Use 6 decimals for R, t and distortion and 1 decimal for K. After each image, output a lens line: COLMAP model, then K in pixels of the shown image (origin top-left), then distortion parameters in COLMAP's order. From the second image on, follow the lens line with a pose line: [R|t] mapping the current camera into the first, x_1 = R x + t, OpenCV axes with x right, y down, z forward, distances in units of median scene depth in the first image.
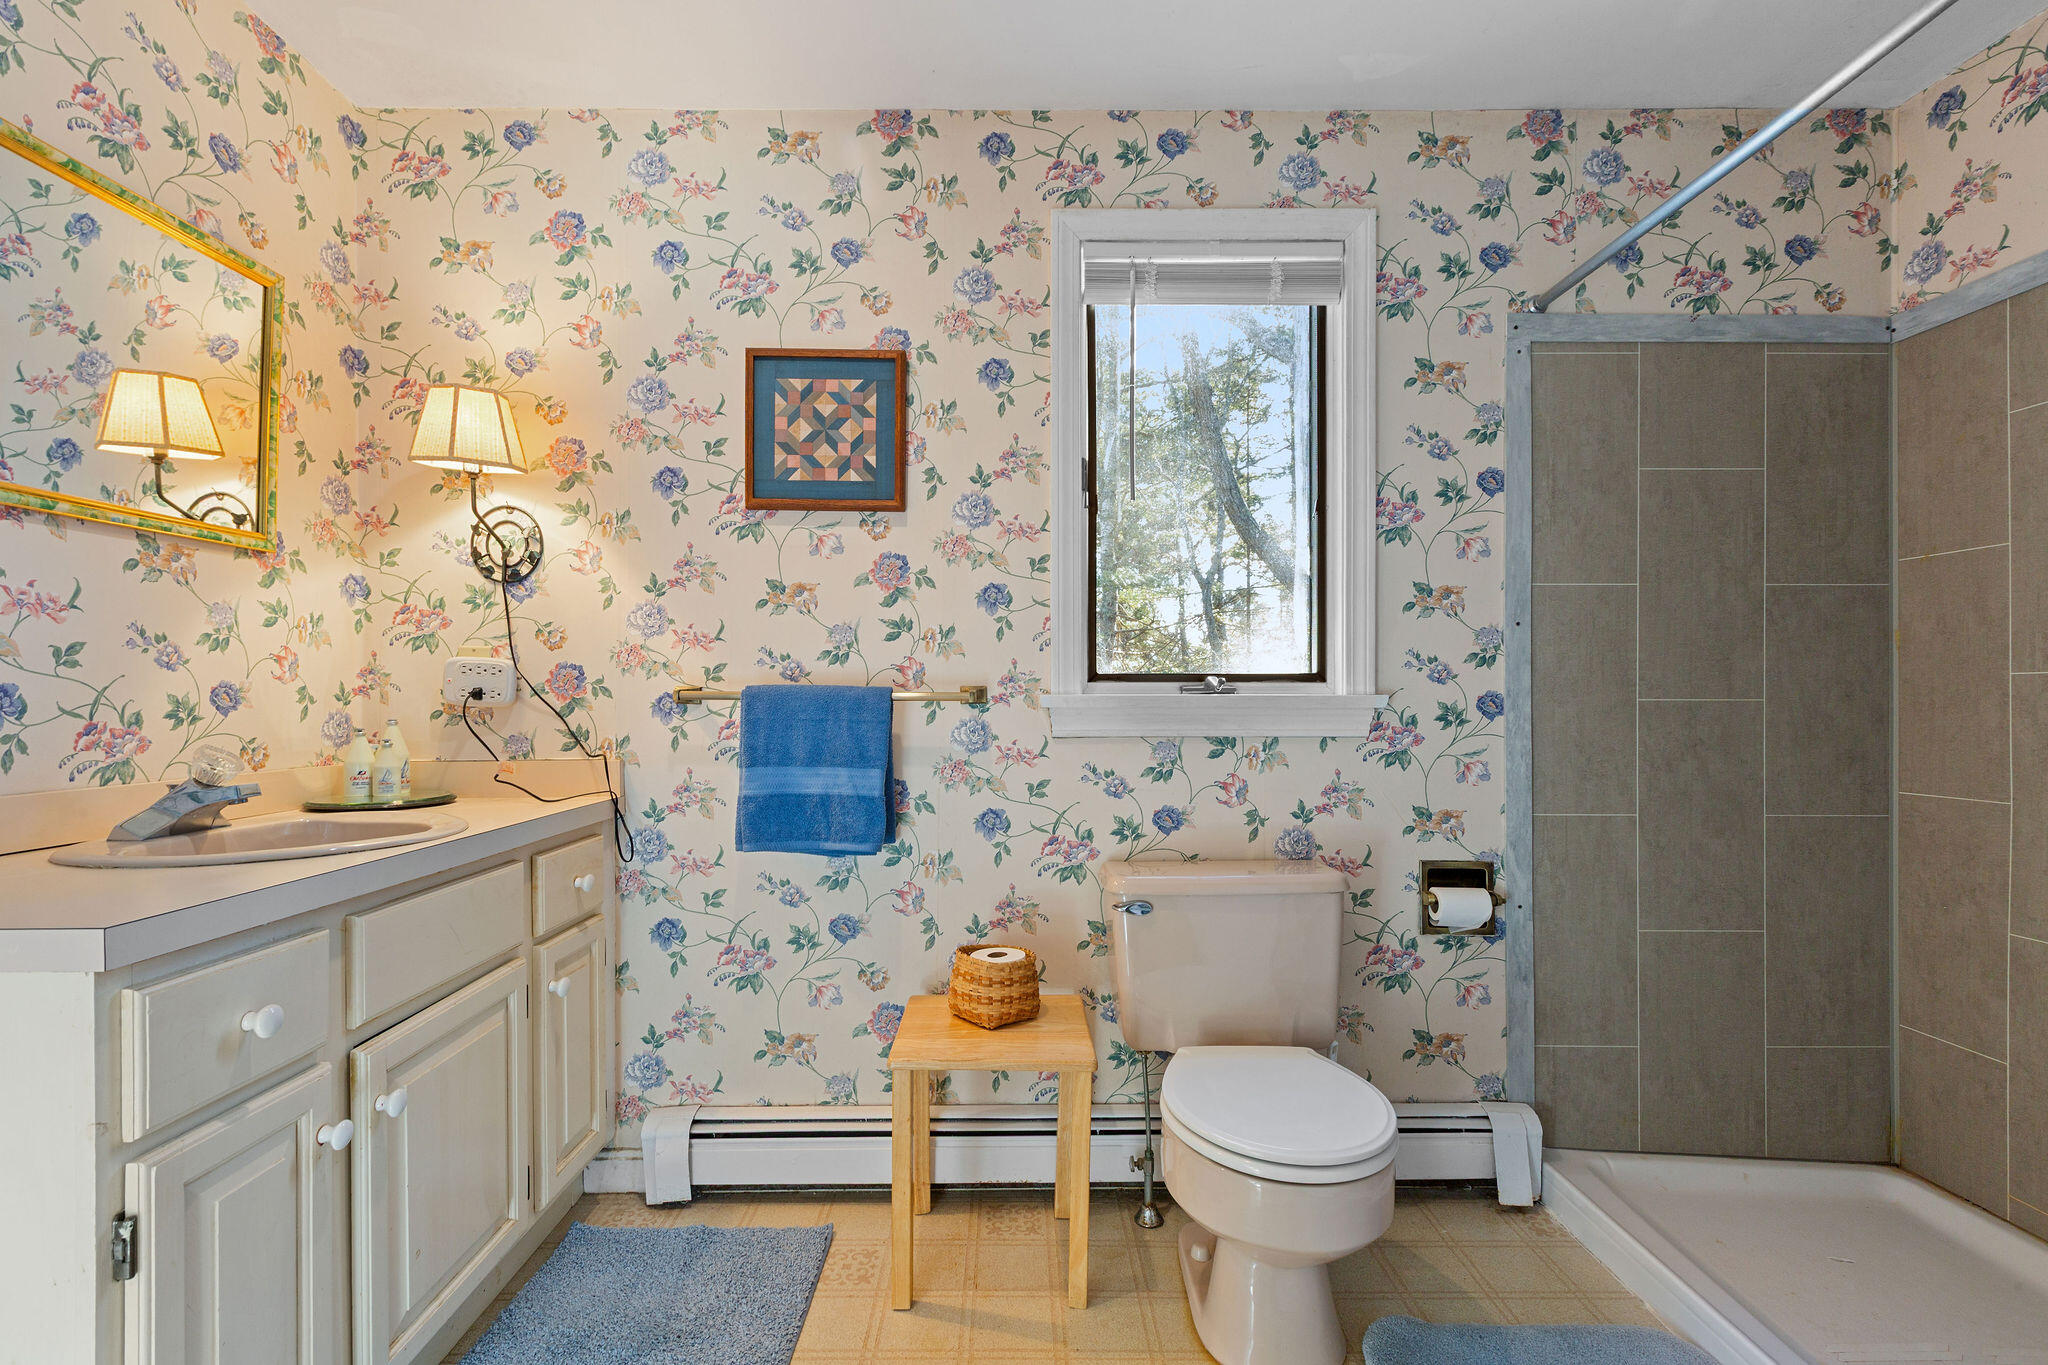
lens RADIAL K [[934.8, 0, 1012.8], [0, 934.8, 696.1], [0, 0, 1]] dist [0.005514, 0.000160]
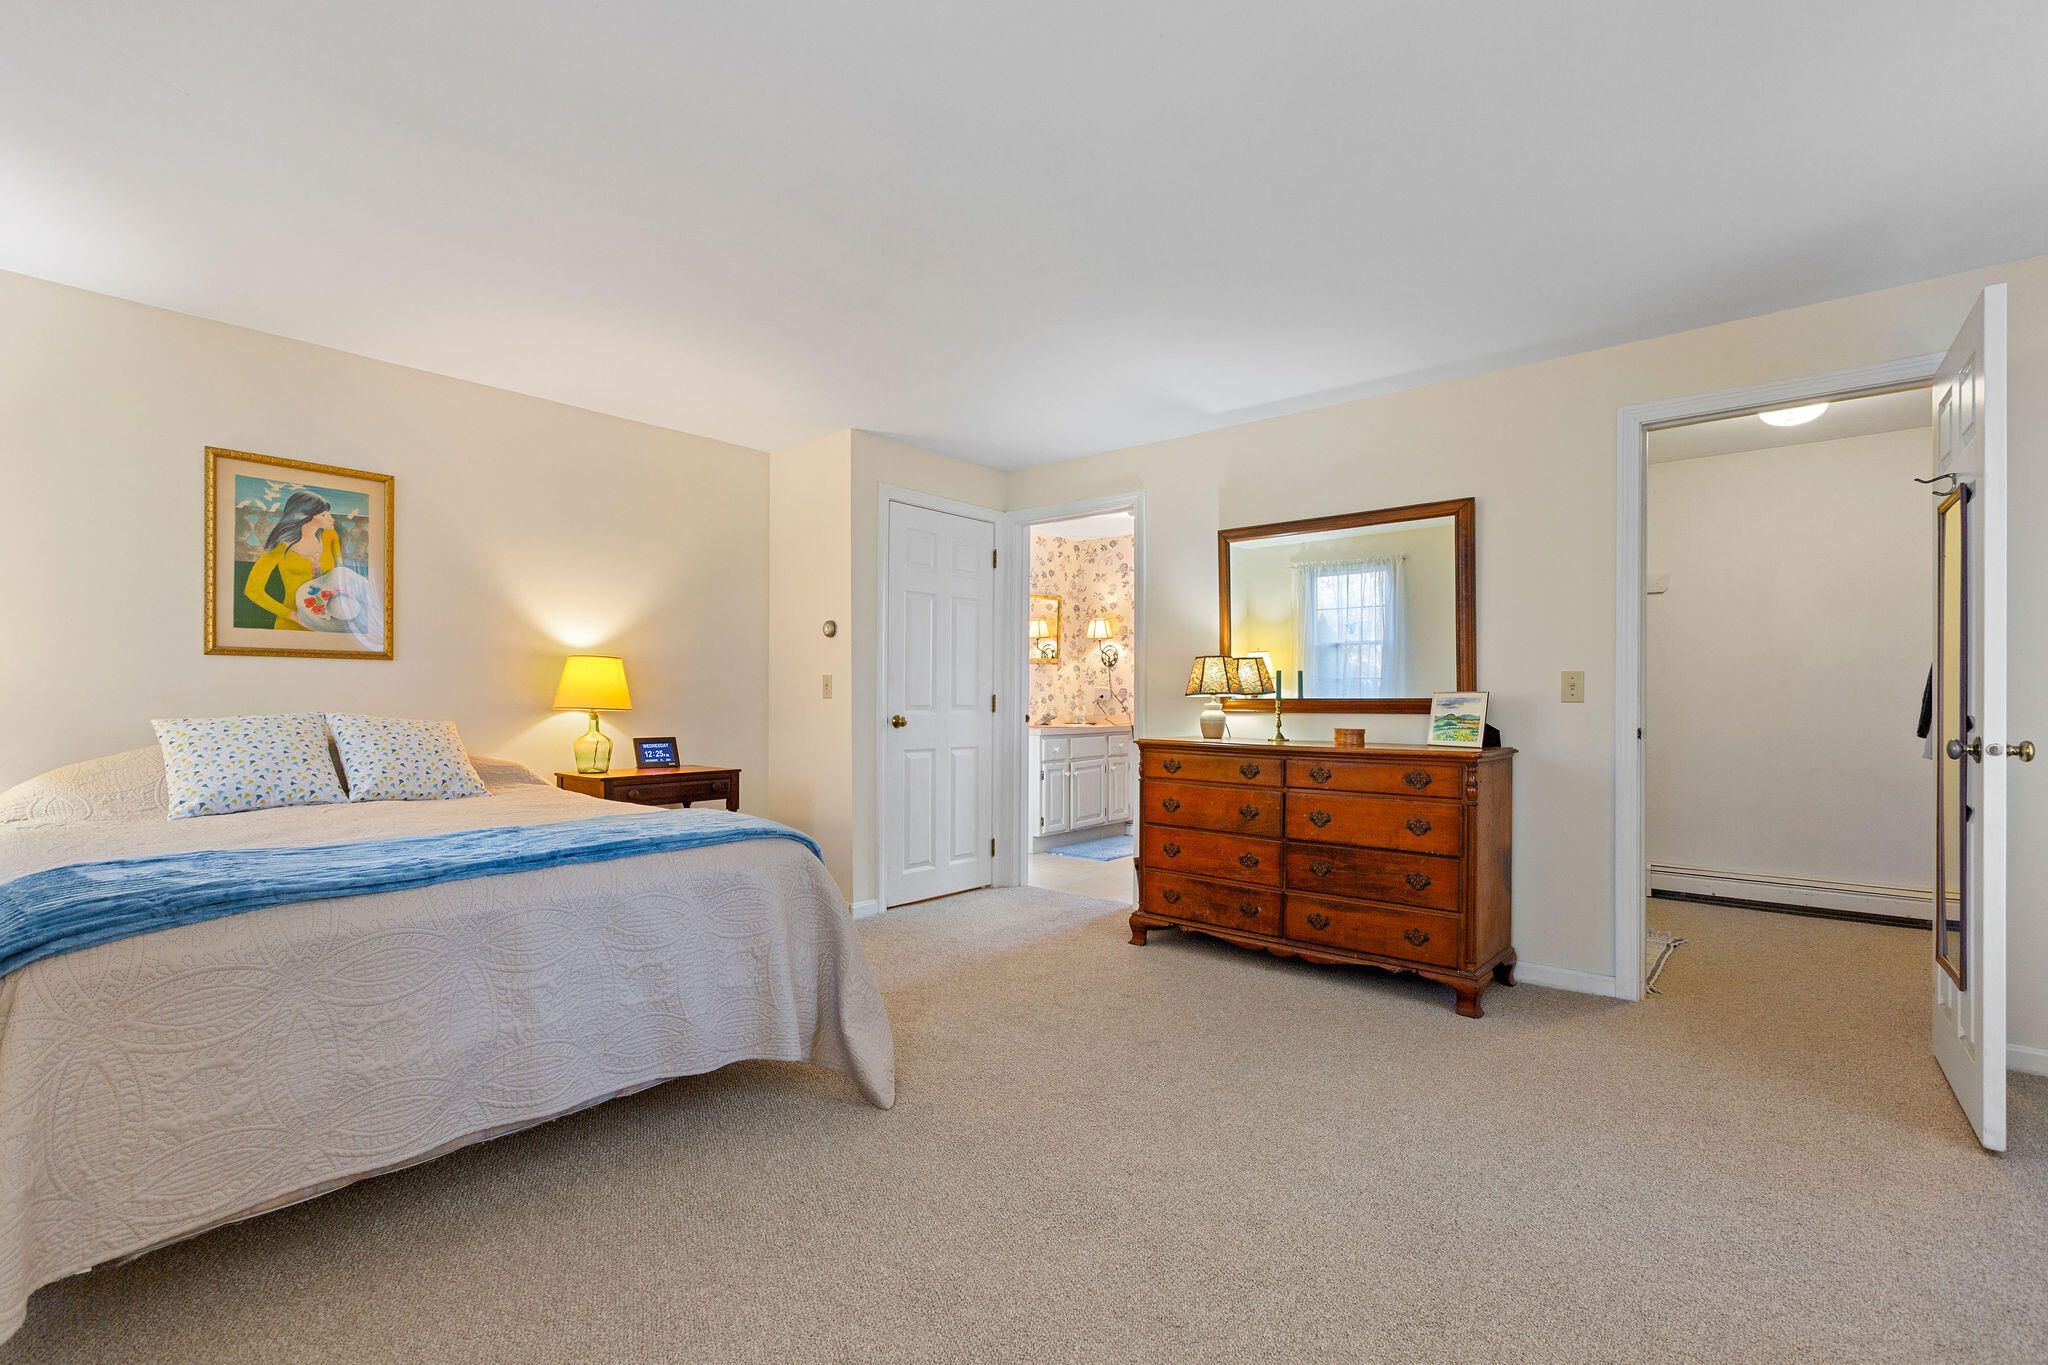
lens RADIAL K [[934.8, 0, 1018.0], [0, 934.8, 698.6], [0, 0, 1]] dist [0.005514, 0.000160]
pose [[0.755850, 0.005615, -0.654721, 1.626361], [-0.003716, 0.999984, 0.004286, -0.009480], [0.654735, -0.000807, 0.755858, -2.051514]]
